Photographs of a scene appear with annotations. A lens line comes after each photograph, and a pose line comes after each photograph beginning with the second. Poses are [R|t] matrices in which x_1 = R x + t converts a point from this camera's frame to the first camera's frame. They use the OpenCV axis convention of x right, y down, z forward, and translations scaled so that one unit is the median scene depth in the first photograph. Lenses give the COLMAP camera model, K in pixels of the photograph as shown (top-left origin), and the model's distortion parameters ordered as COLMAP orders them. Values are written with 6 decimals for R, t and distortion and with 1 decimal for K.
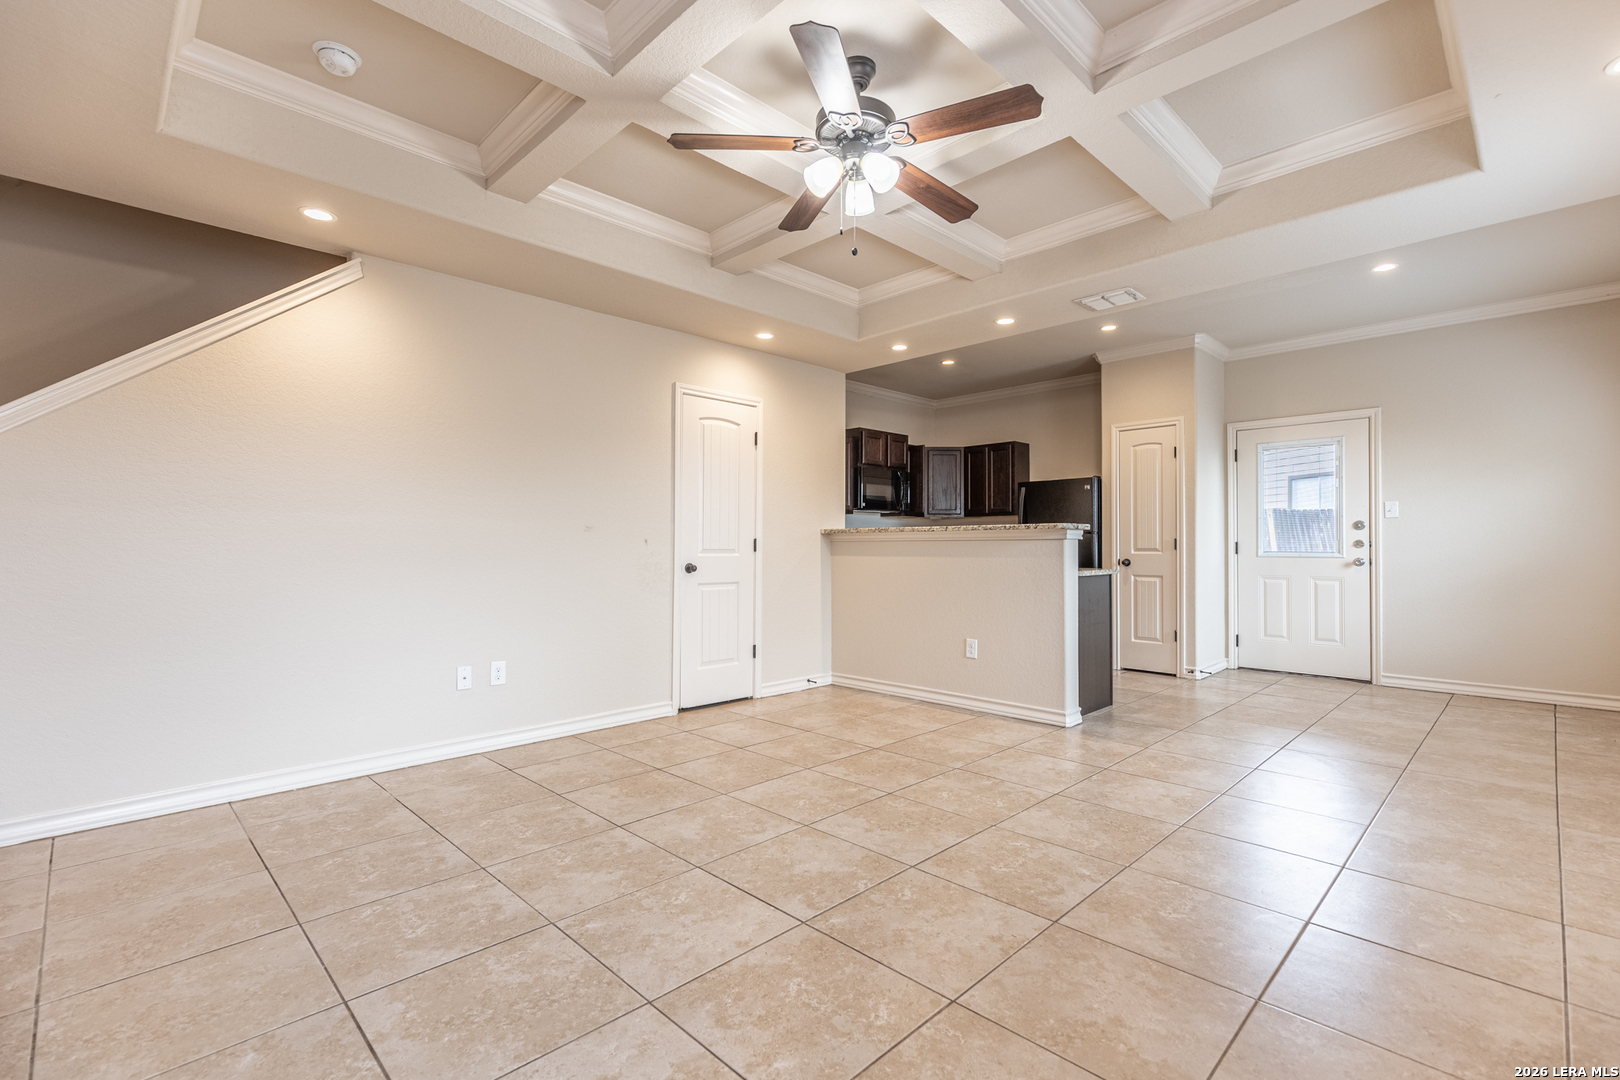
lens RADIAL K [[729.9, 0, 810.0], [0, 729.9, 540.0], [0, 0, 1]] dist [0.009570, -0.000127]
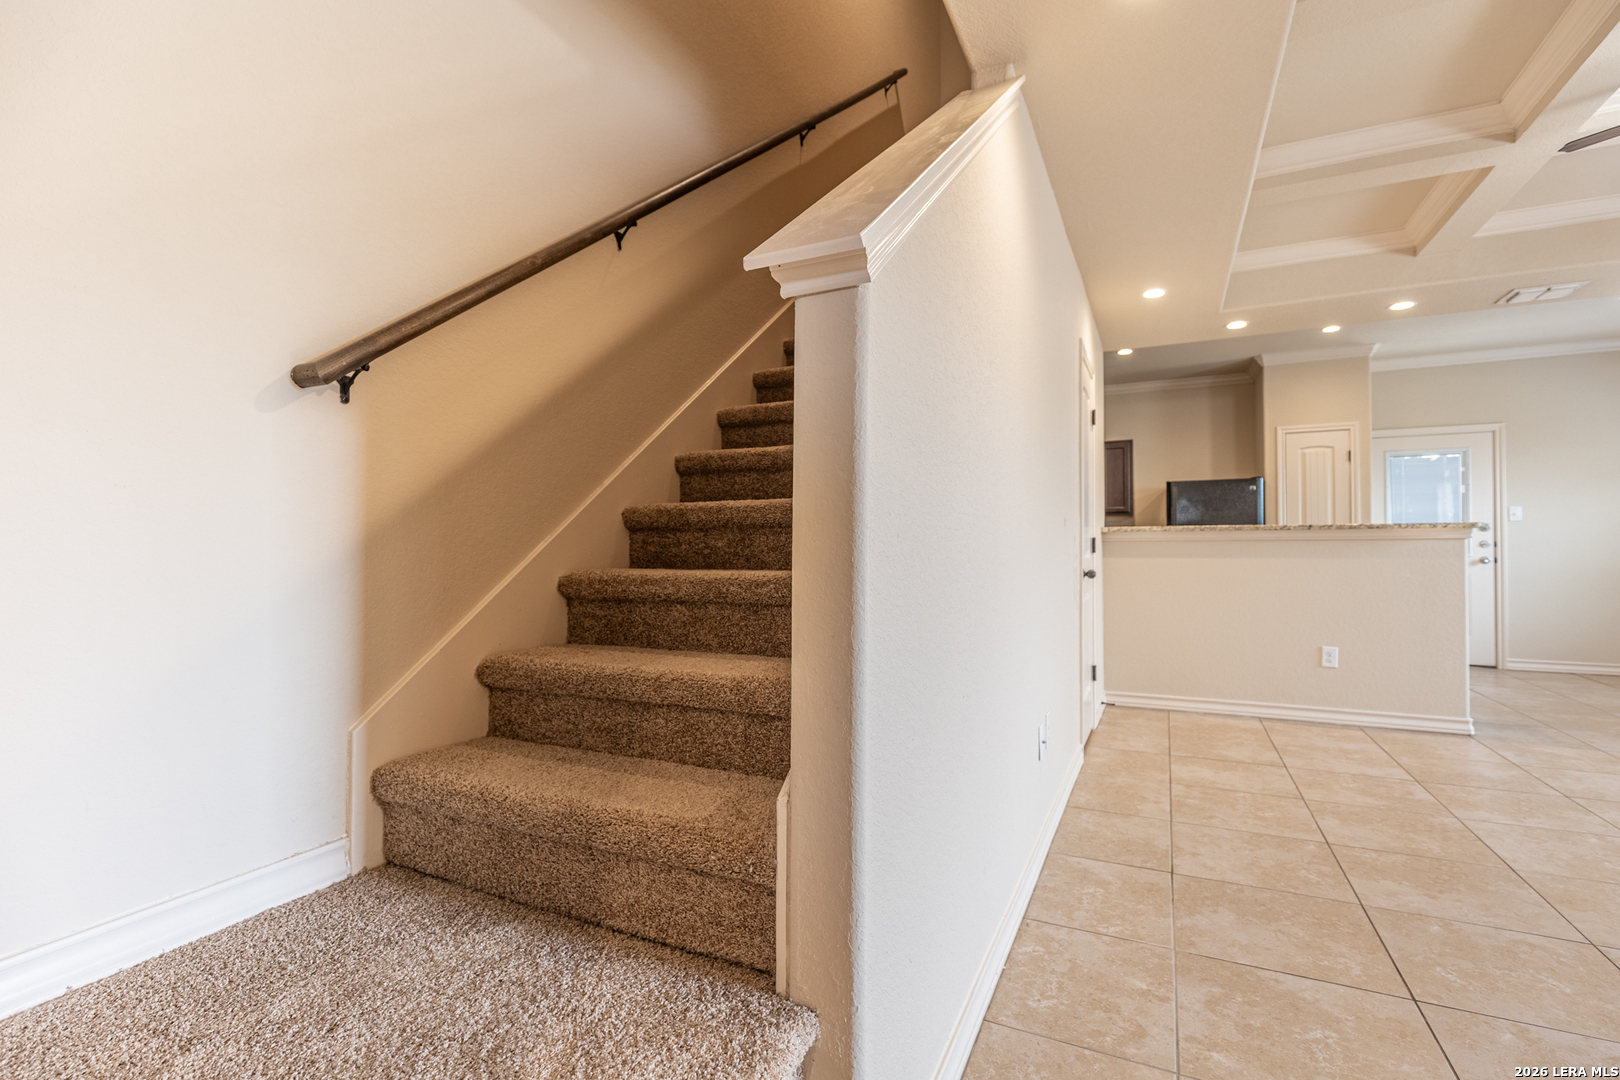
lens RADIAL K [[730.6, 0, 811.9], [0, 730.6, 535.1], [0, 0, 1]] dist [0.002610, -0.000075]
pose [[0.943198, 0.003835, 0.332209, -1.040720], [-0.000482, 0.999948, -0.010174, 0.006206], [-0.332231, 0.009436, 0.943151, 0.505850]]
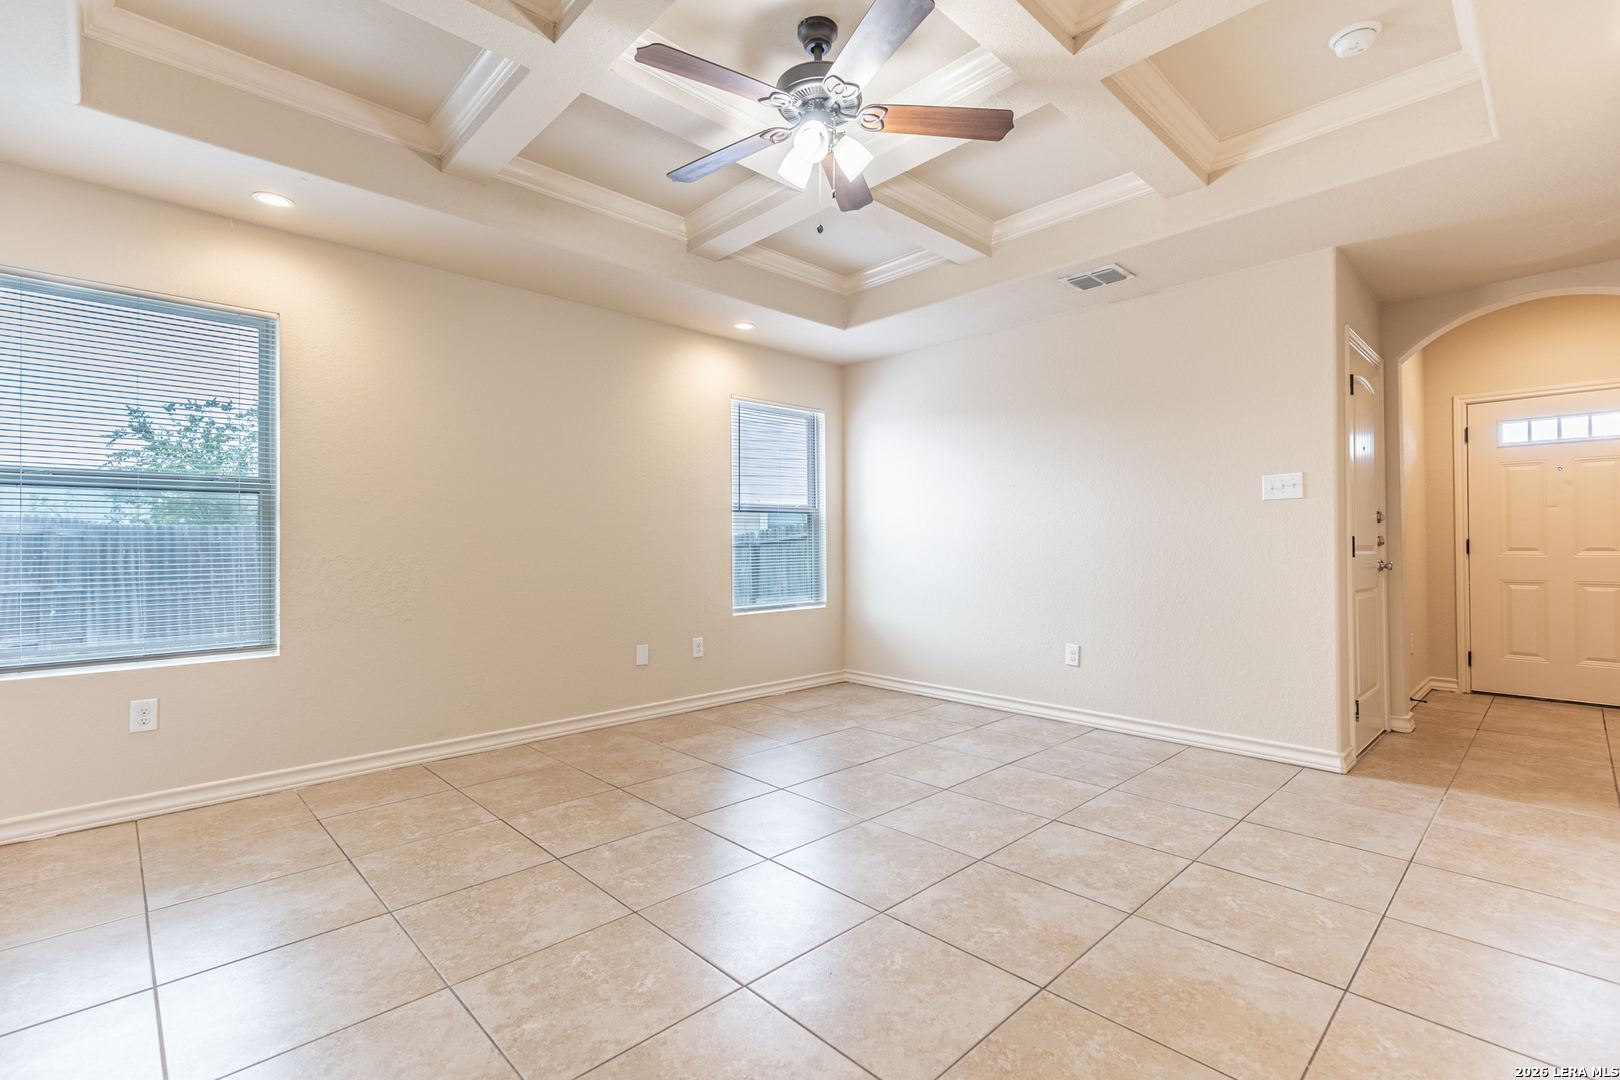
lens RADIAL K [[730.6, 0, 811.9], [0, 730.6, 535.1], [0, 0, 1]] dist [0.002610, -0.000075]
pose [[-0.999867, 0.005847, 0.015215, 0.046461], [0.005518, 0.999752, -0.021567, 0.014615], [-0.015337, -0.021480, -0.999652, 1.529573]]
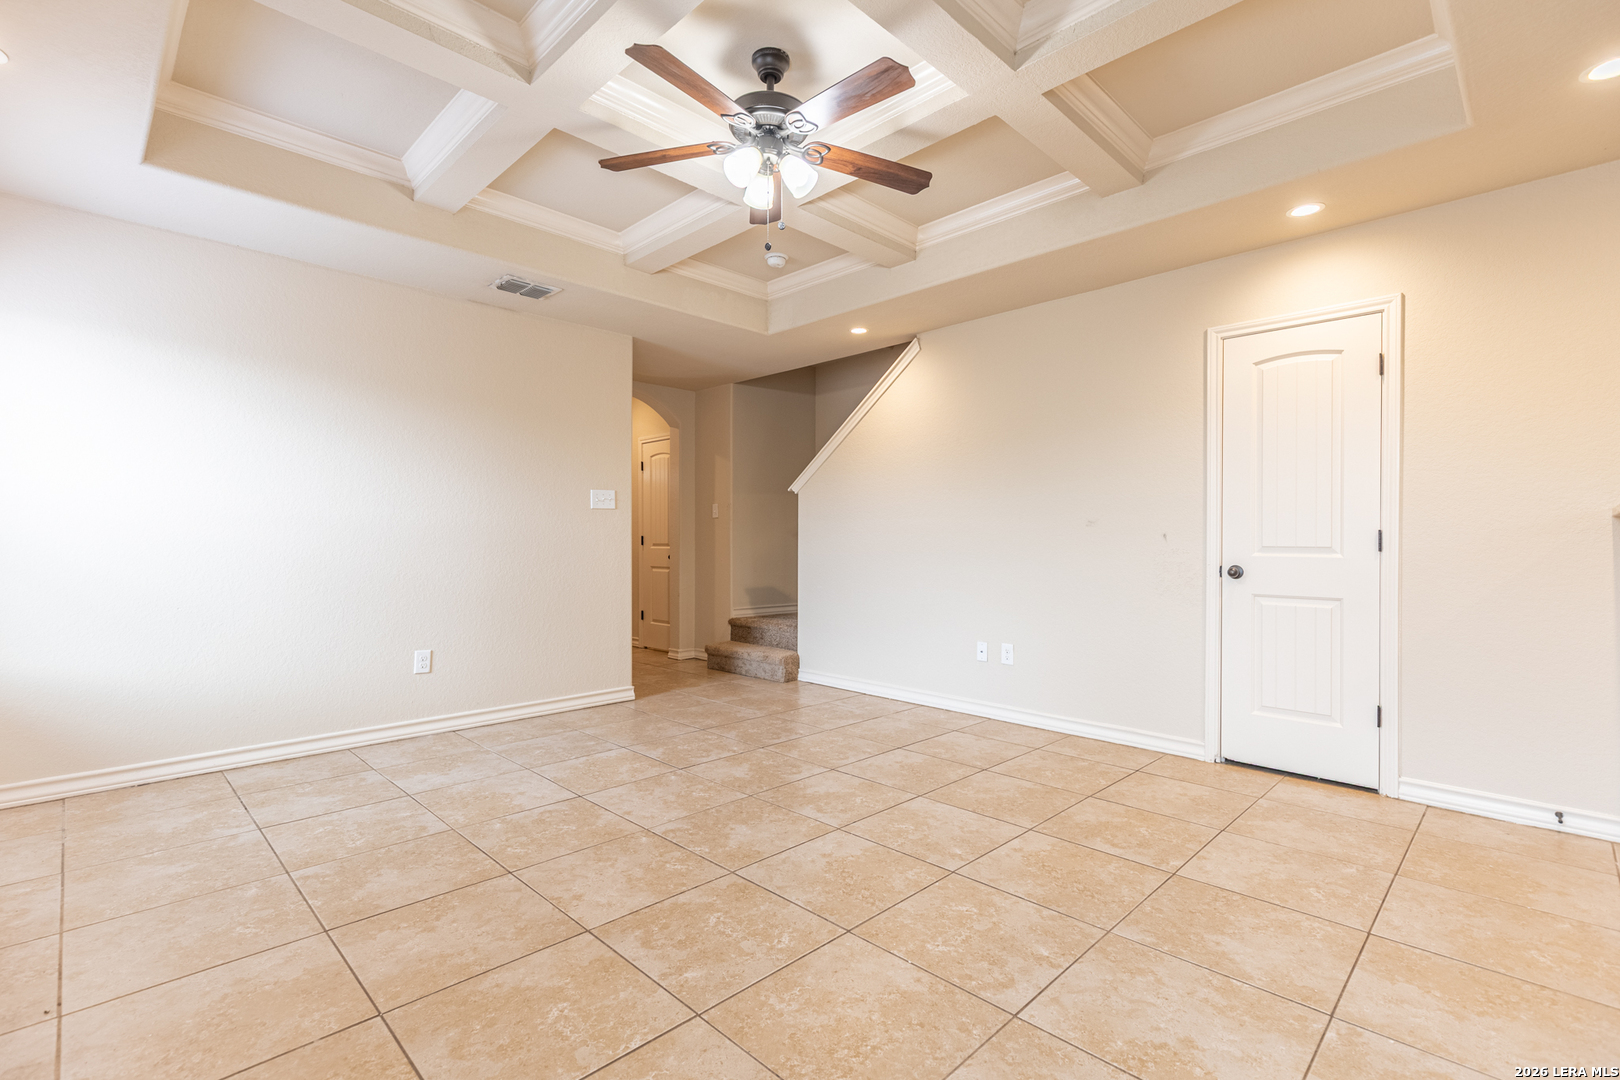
lens RADIAL K [[735.0, 0, 817.0], [0, 735.0, 538.1], [0, 0, 1]] dist [0.005767, 0.000392]
pose [[0.007761, -0.002823, -0.999966, 0.844835], [0.005816, 0.999979, -0.002777, 0.005652], [0.999953, -0.005794, 0.007777, 0.837518]]
